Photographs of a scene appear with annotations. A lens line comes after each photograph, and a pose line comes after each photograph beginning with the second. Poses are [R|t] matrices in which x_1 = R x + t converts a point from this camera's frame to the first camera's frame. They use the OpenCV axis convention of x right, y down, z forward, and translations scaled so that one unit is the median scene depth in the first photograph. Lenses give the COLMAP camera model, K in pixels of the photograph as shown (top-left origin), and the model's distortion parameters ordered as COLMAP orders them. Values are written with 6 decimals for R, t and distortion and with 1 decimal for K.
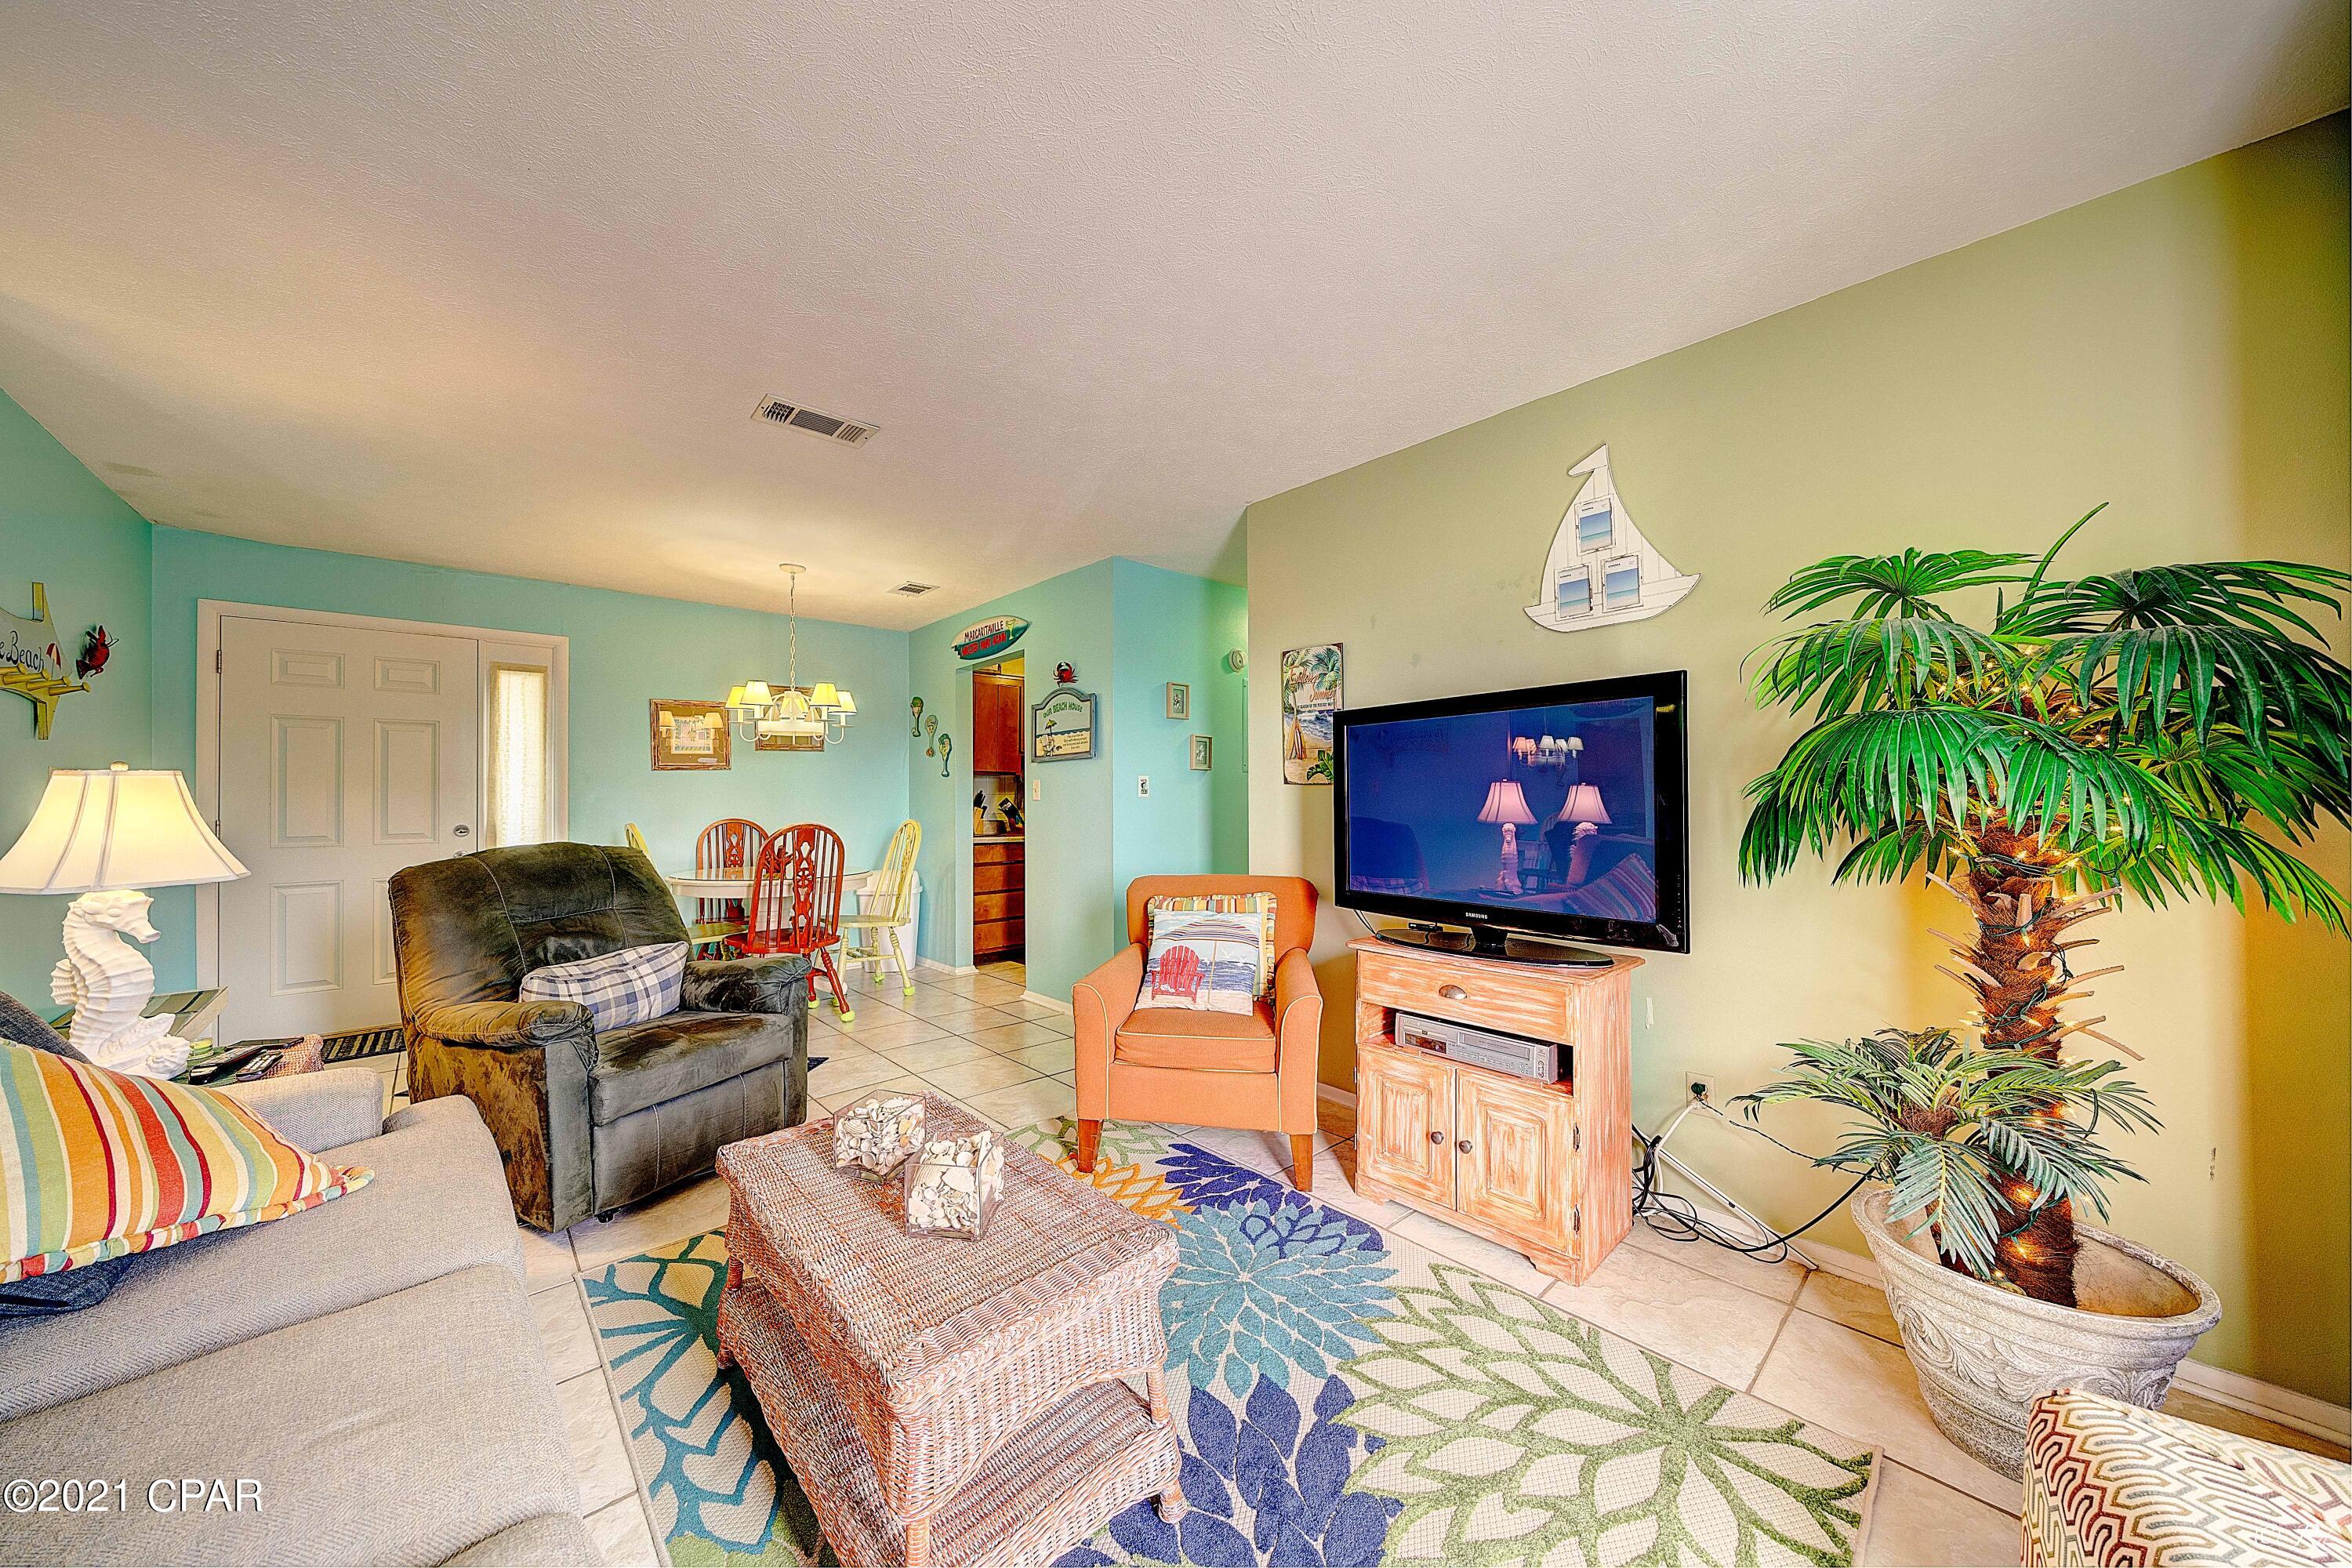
lens RADIAL K [[796.9, 0, 1176.0], [0, 796.9, 784.0], [0, 0, 1]] dist [0.000041, -0.000143]
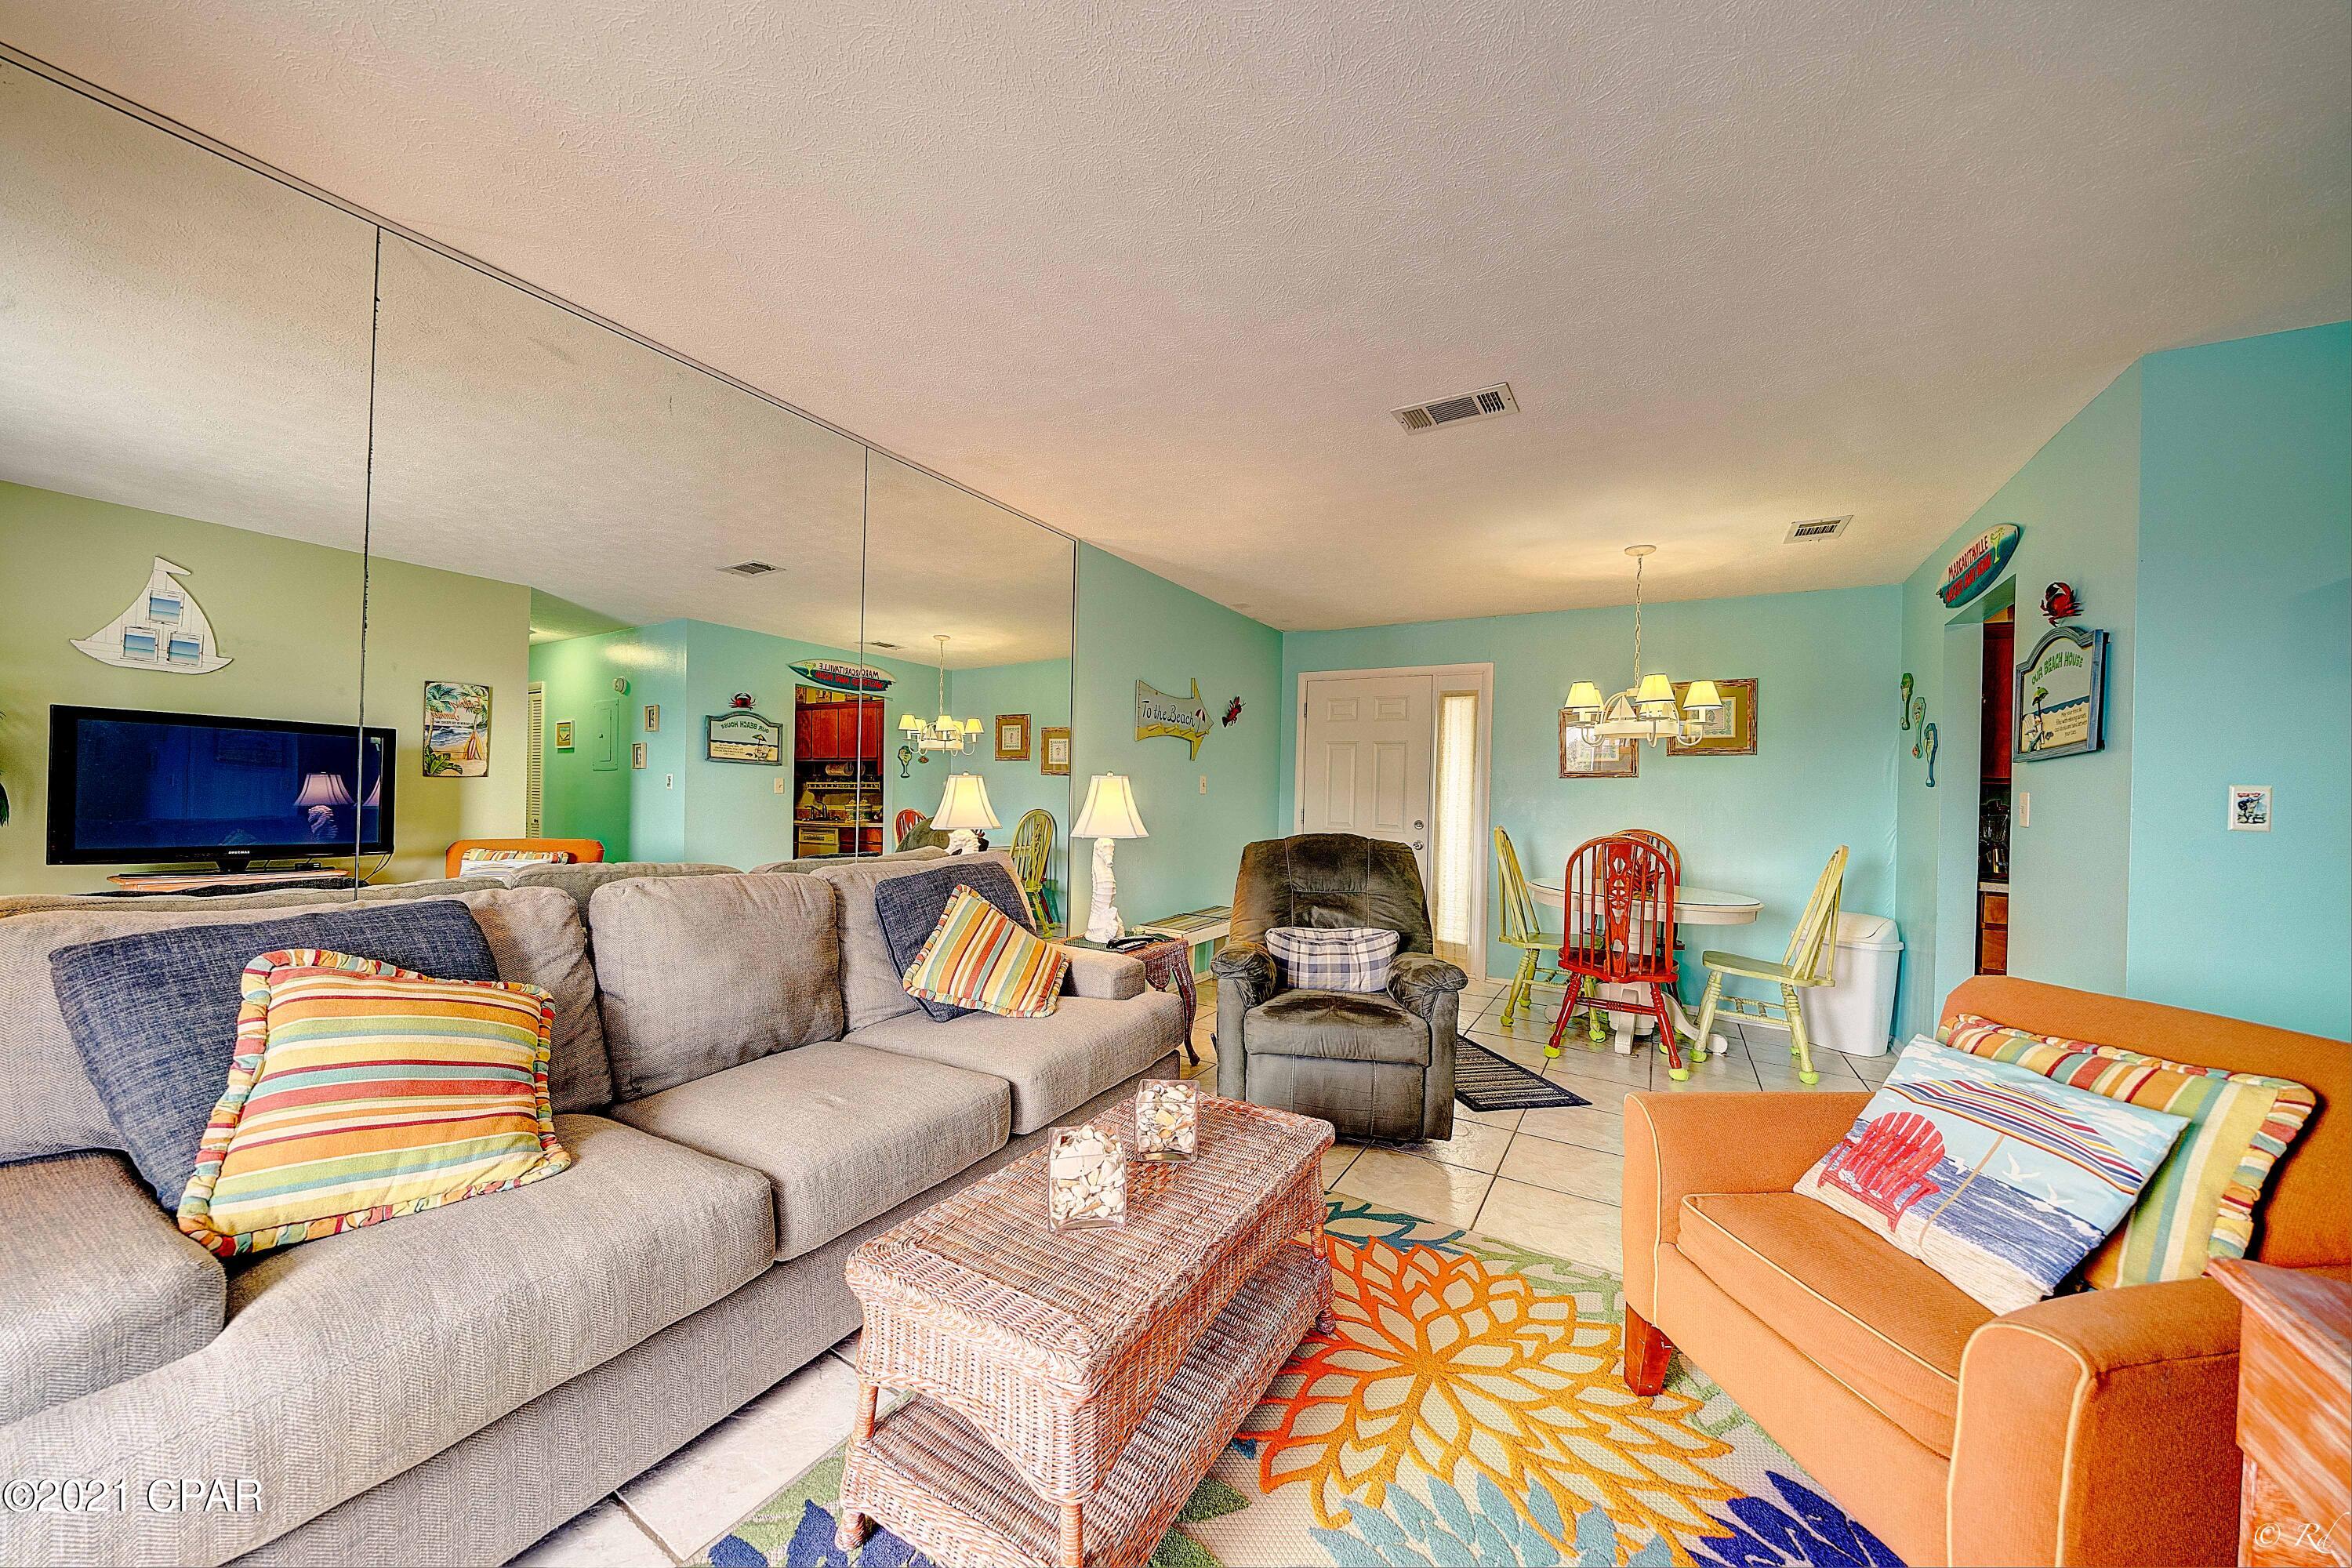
lens RADIAL K [[796.9, 0, 1176.0], [0, 796.9, 784.0], [0, 0, 1]] dist [0.000041, -0.000143]
pose [[0.285797, 0.004289, -0.958281, 0.240548], [-0.017803, 0.999841, -0.000834, 0.000709], [0.958125, 0.017298, 0.285828, 0.269158]]
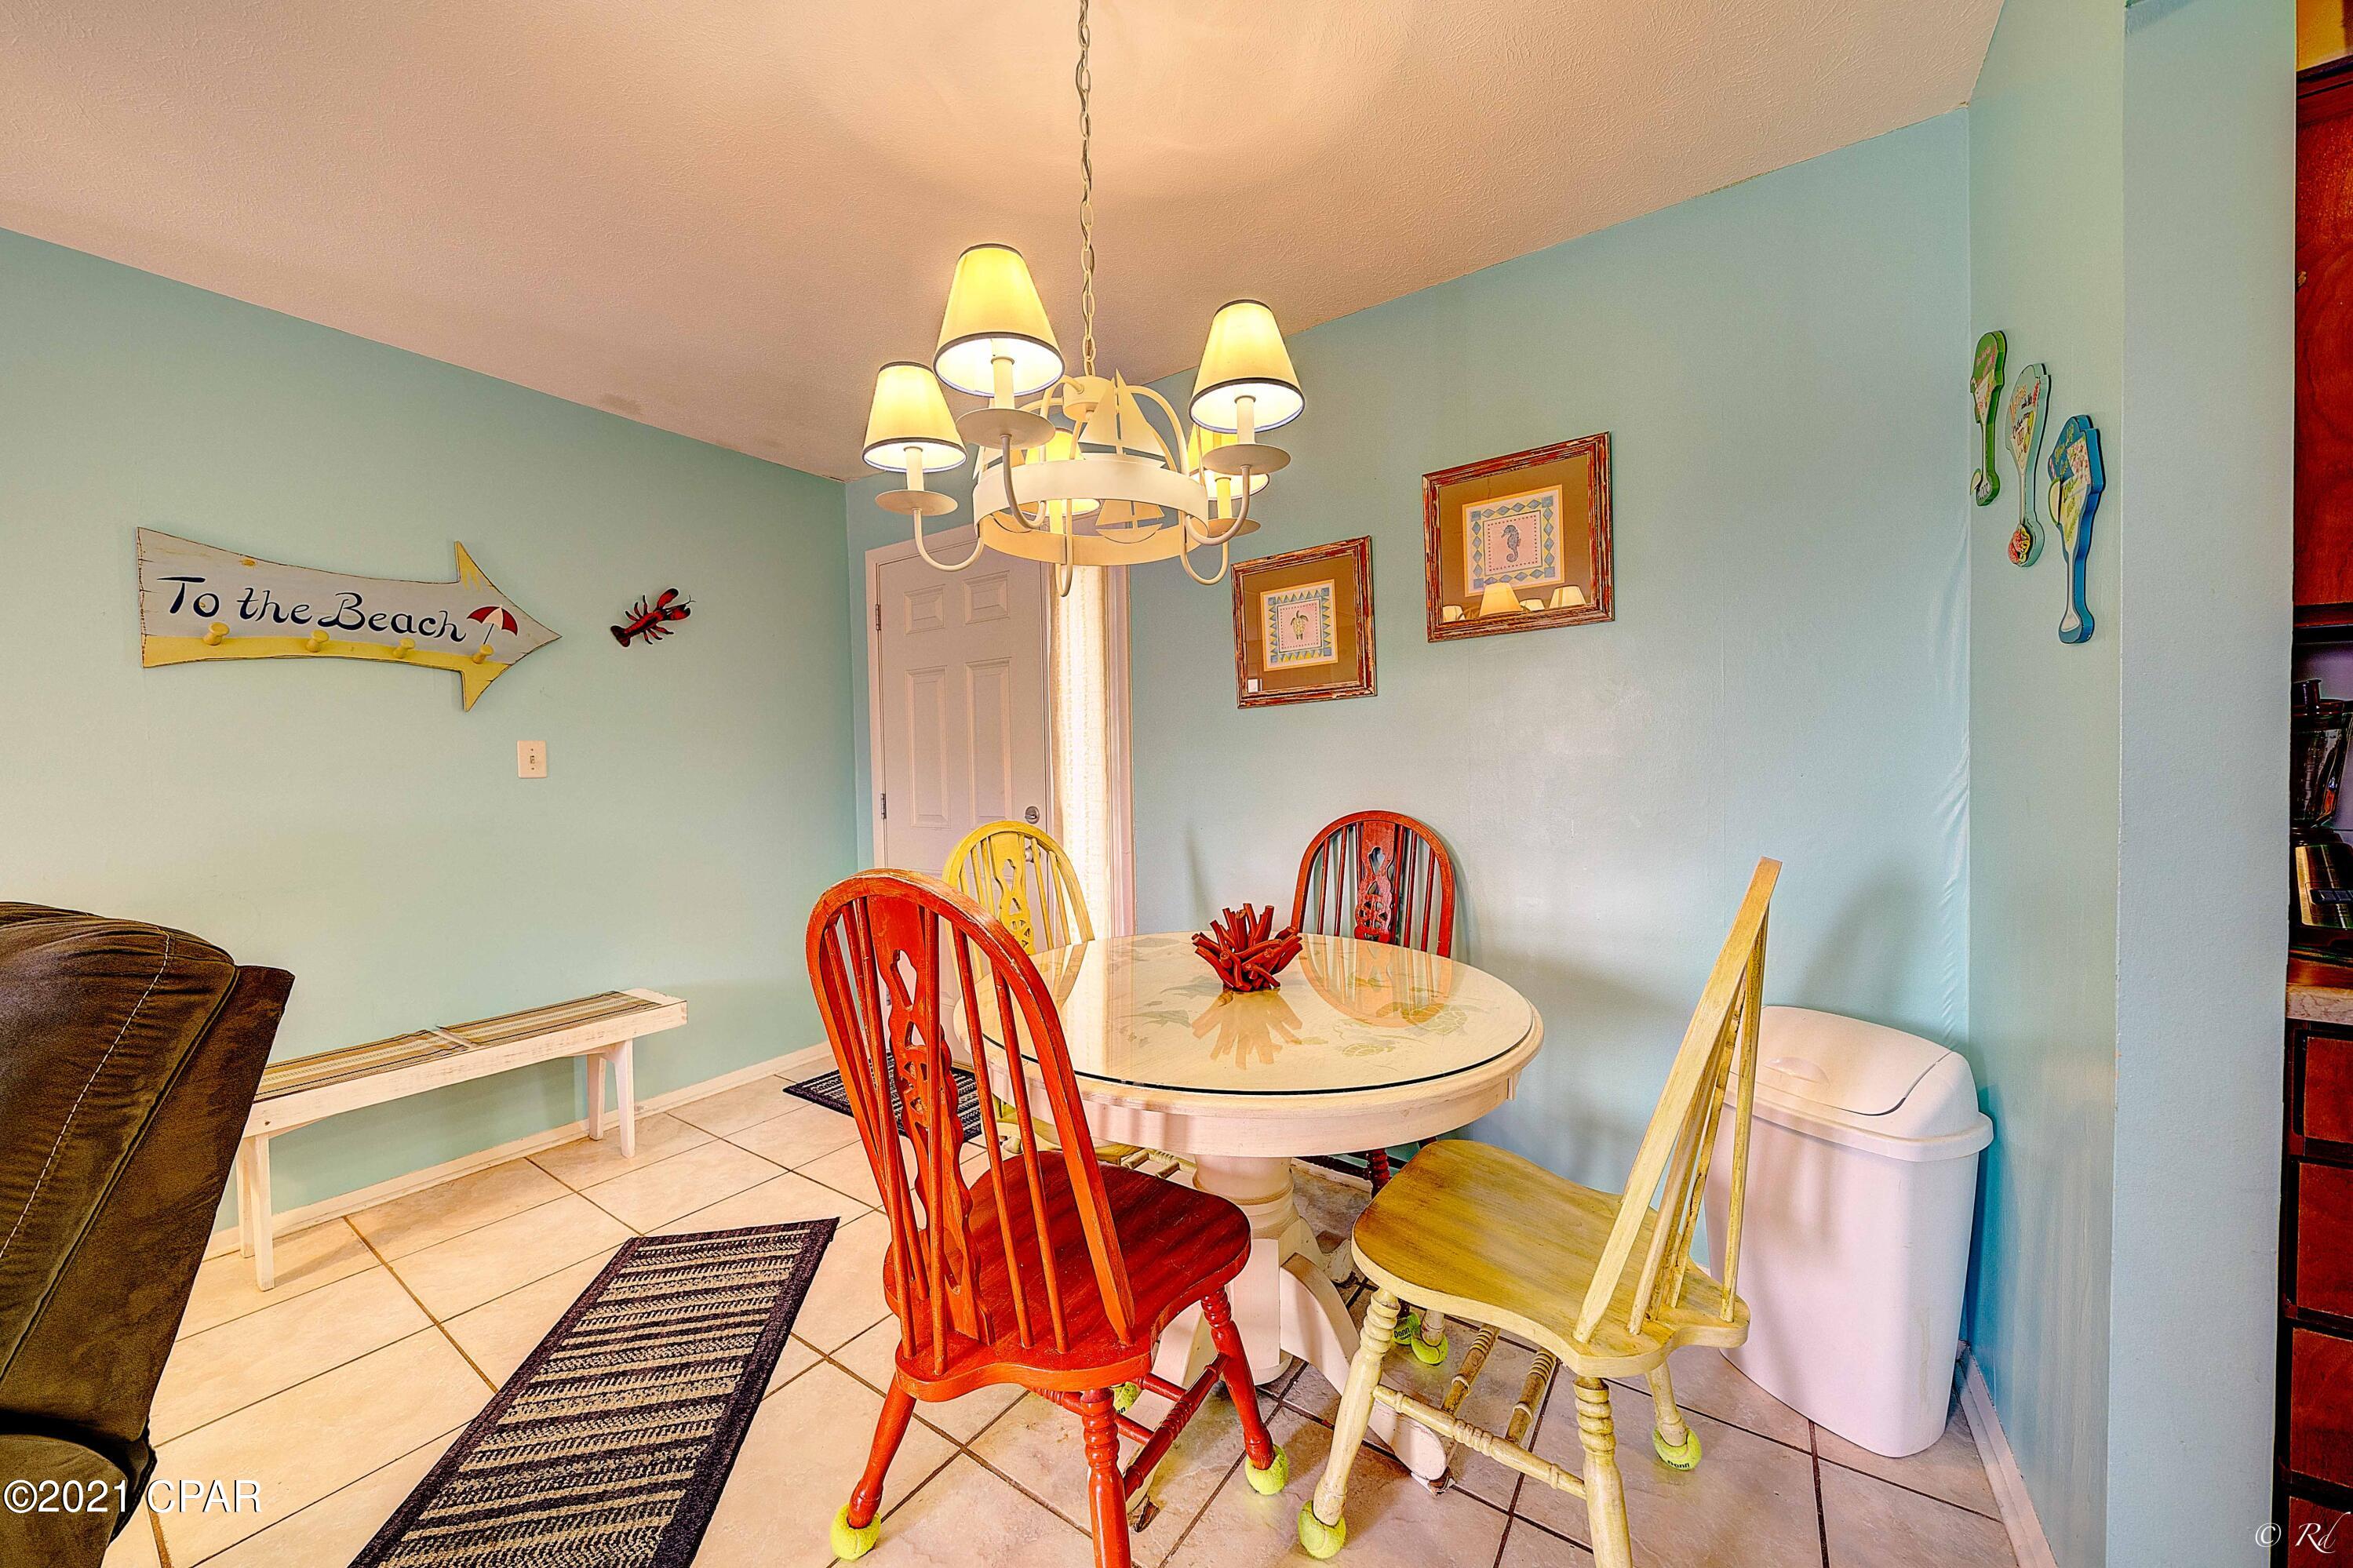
lens RADIAL K [[808.9, 0, 1176.5], [0, 808.9, 784.0], [0, 0, 1]] dist [0.000870, 0.000052]
pose [[0.228965, 0.021306, -0.973201, -0.198810], [0.032521, 0.999035, 0.029522, 0.017759], [0.972891, -0.038409, 0.228051, 1.014744]]
